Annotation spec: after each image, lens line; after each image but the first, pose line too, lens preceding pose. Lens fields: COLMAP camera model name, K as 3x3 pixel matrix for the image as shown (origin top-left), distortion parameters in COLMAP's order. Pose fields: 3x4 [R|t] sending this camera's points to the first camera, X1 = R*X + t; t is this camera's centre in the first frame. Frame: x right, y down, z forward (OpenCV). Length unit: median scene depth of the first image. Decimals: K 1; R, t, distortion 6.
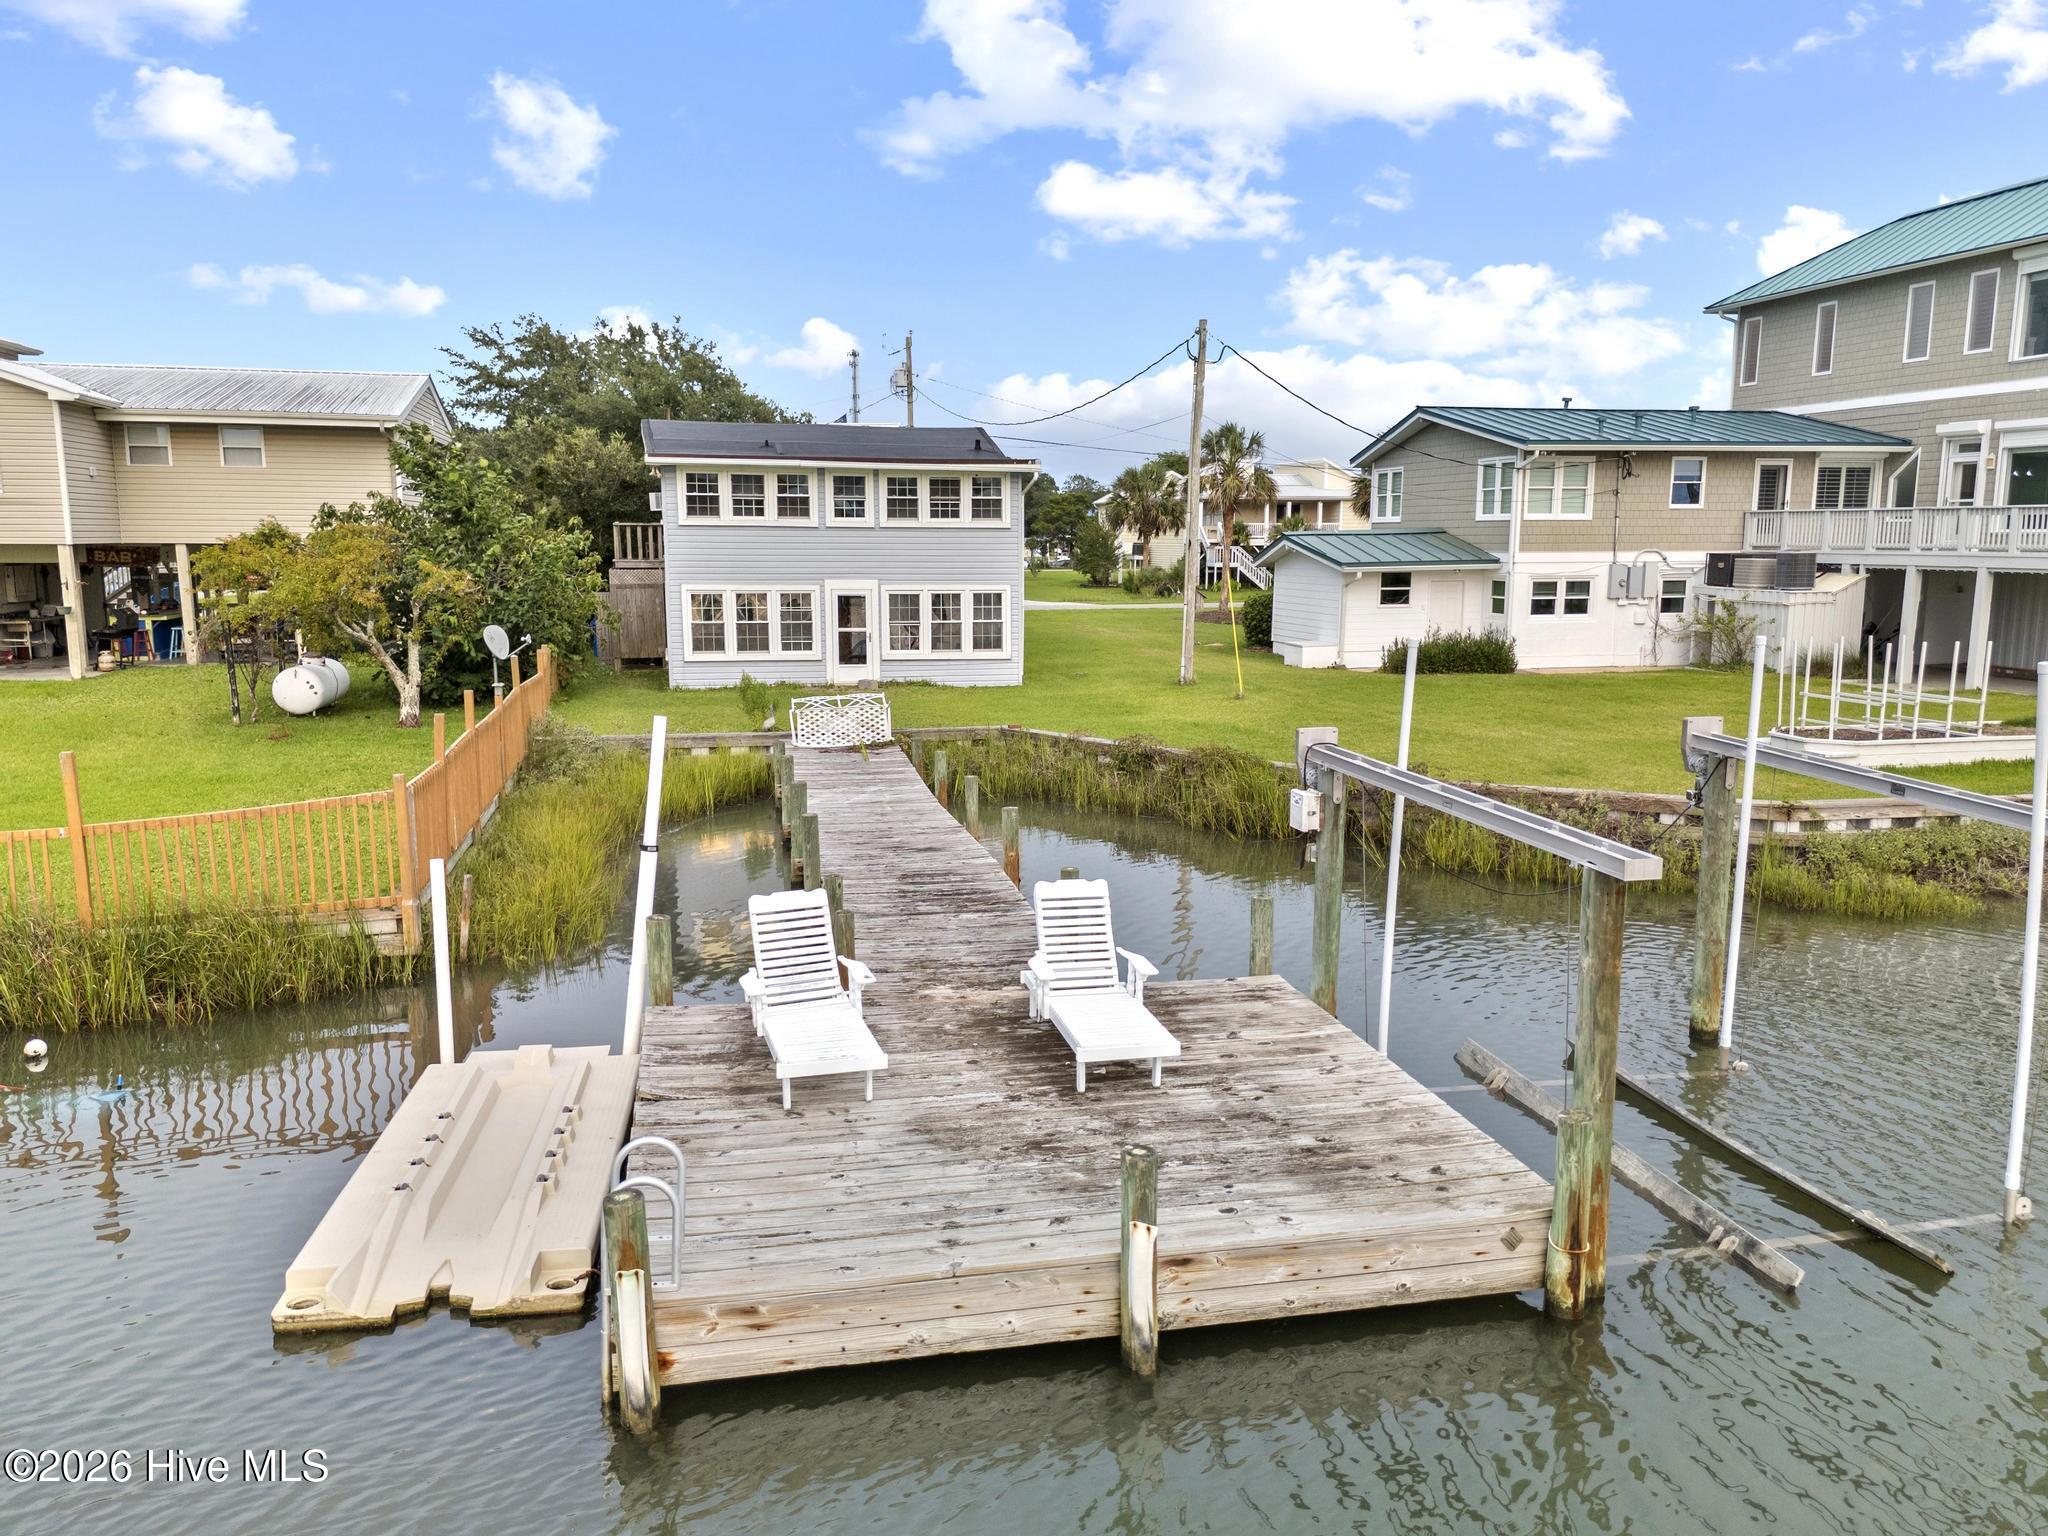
lens RADIAL K [[1505.6, 0, 1027.4], [0, 1505.6, 777.8], [0, 0, 1]] dist [0.084563, -0.108072]
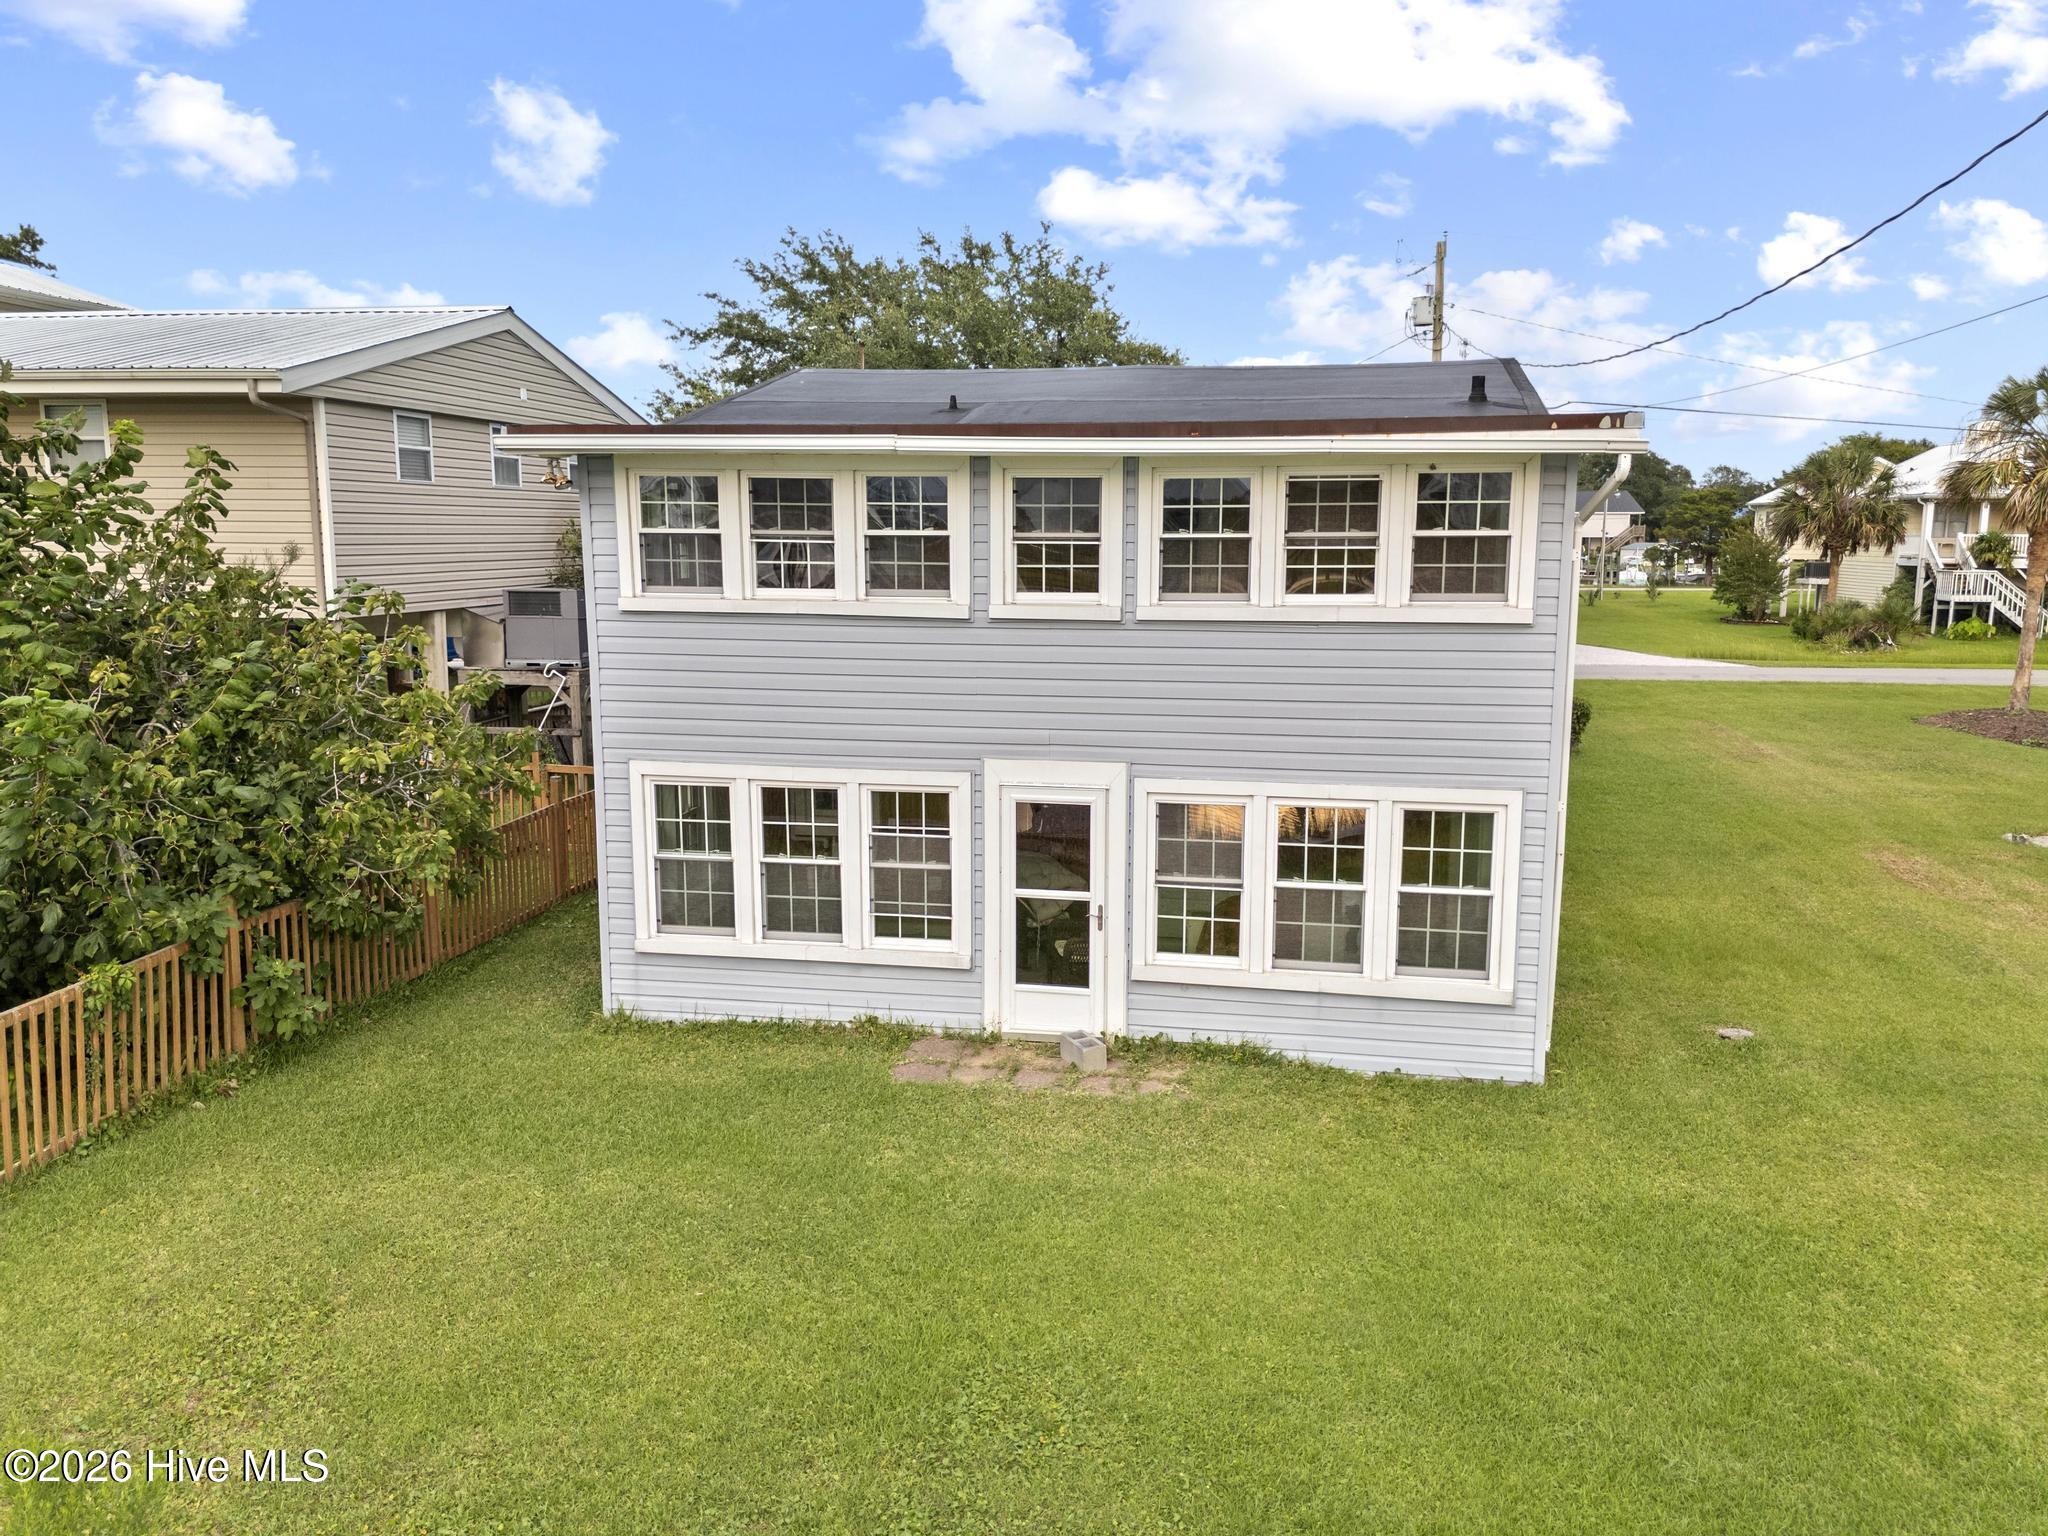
lens RADIAL K [[1505.6, 0, 1027.4], [0, 1505.6, 777.8], [0, 0, 1]] dist [0.084563, -0.108072]
pose [[0.926462, 0.059666, -0.371628, 0.012400], [-0.059733, 0.998150, 0.011341, -0.130931], [0.371617, 0.011691, 0.928312, 0.659610]]
